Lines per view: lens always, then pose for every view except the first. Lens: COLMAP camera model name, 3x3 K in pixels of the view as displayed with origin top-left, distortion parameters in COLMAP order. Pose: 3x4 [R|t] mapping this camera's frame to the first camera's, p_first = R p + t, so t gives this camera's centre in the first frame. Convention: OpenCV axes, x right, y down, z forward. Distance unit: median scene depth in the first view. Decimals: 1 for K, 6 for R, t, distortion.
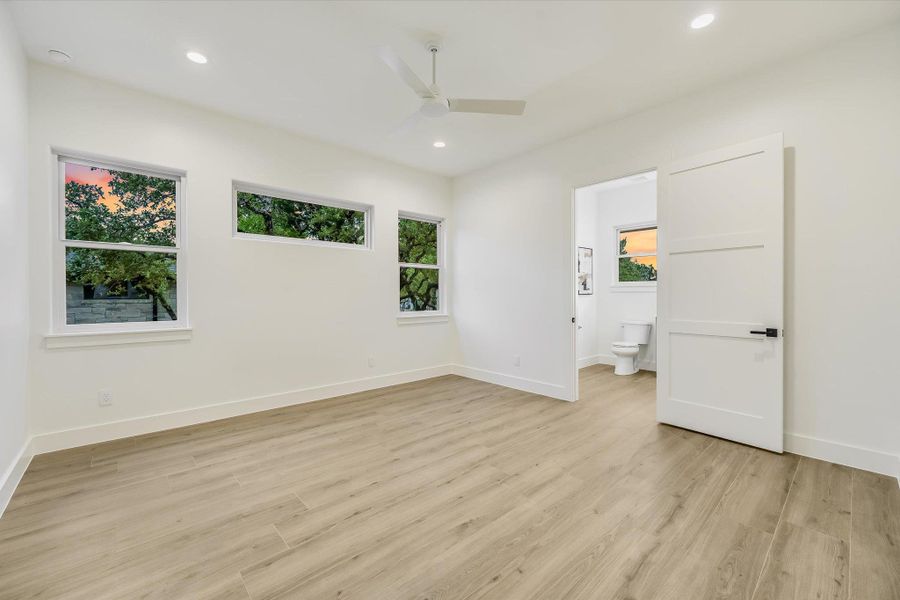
lens RADIAL K [[366.3, 0, 451.5], [0, 366.3, 297.8], [0, 0, 1]] dist [0.000824, 0.000276]
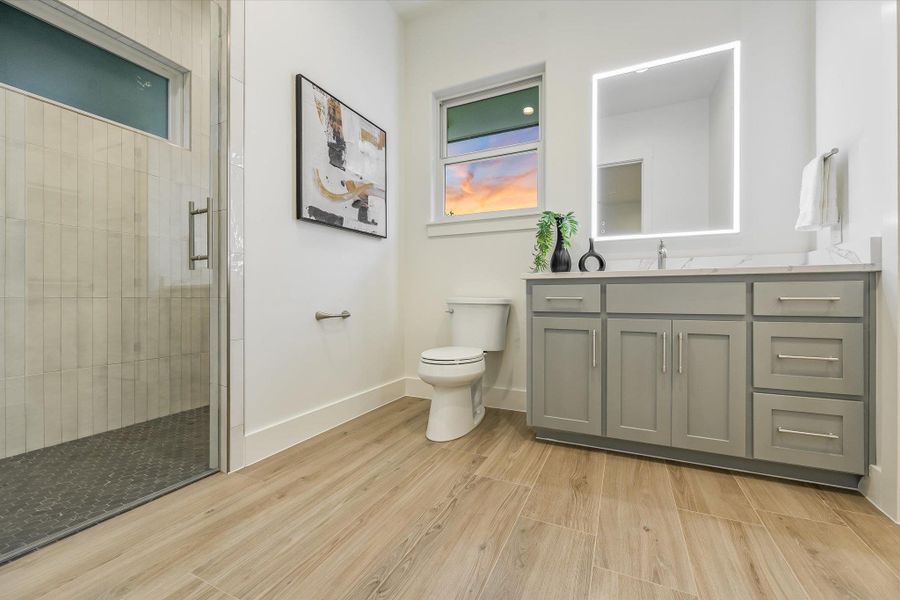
lens RADIAL K [[366.3, 0, 451.5], [0, 366.3, 297.8], [0, 0, 1]] dist [0.000824, 0.000276]
pose [[0.925272, -0.004136, 0.379282, 0.313812], [0.004335, 0.999991, 0.000330, 0.064554], [-0.379280, 0.001339, 0.925281, 0.618080]]
